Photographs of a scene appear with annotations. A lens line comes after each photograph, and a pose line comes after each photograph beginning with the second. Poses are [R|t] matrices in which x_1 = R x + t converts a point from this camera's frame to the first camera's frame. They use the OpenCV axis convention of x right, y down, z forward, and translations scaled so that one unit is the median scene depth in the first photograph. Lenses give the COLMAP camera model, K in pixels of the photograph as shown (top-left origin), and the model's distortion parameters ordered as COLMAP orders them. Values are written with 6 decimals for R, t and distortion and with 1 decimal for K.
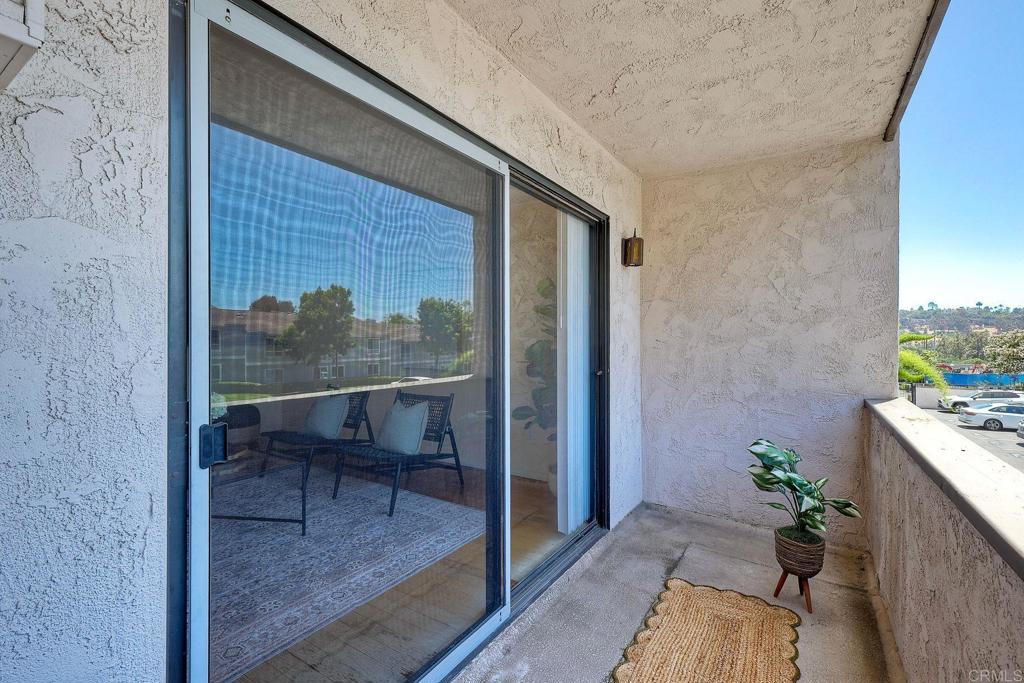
lens RADIAL K [[446.9, 0, 516.5], [0, 446.9, 338.9], [0, 0, 1]] dist [-0.000353, 0.000729]
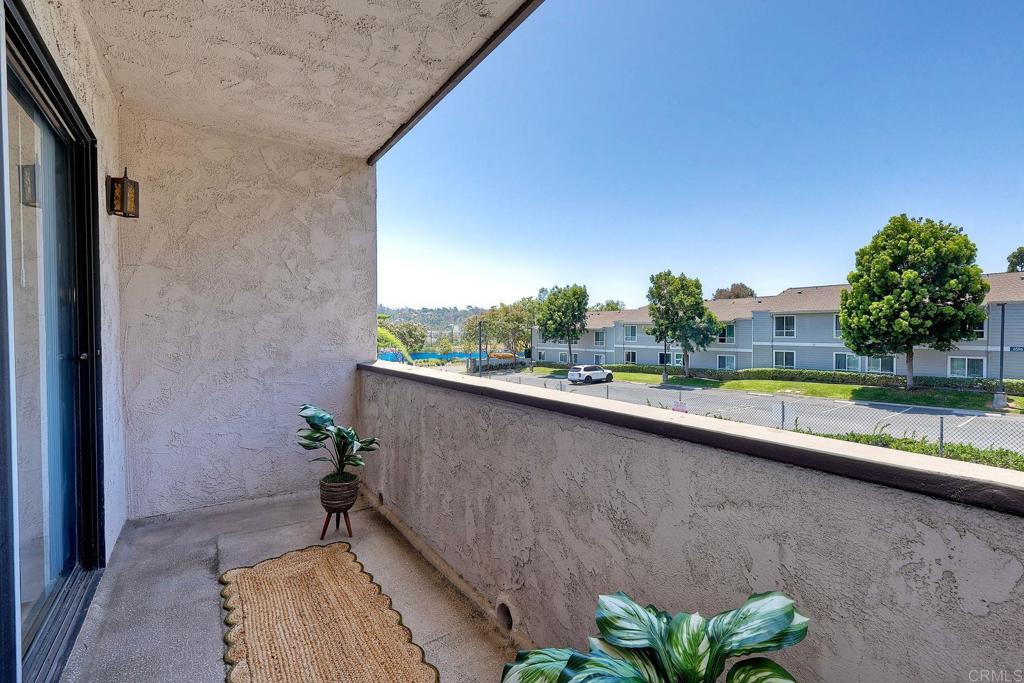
lens RADIAL K [[446.9, 0, 516.5], [0, 446.9, 338.9], [0, 0, 1]] dist [-0.000353, 0.000729]
pose [[0.385116, -0.022973, 0.922582, -0.211226], [0.000611, 0.999696, 0.024638, 0.032336], [-0.922868, -0.008924, 0.385013, 0.090001]]
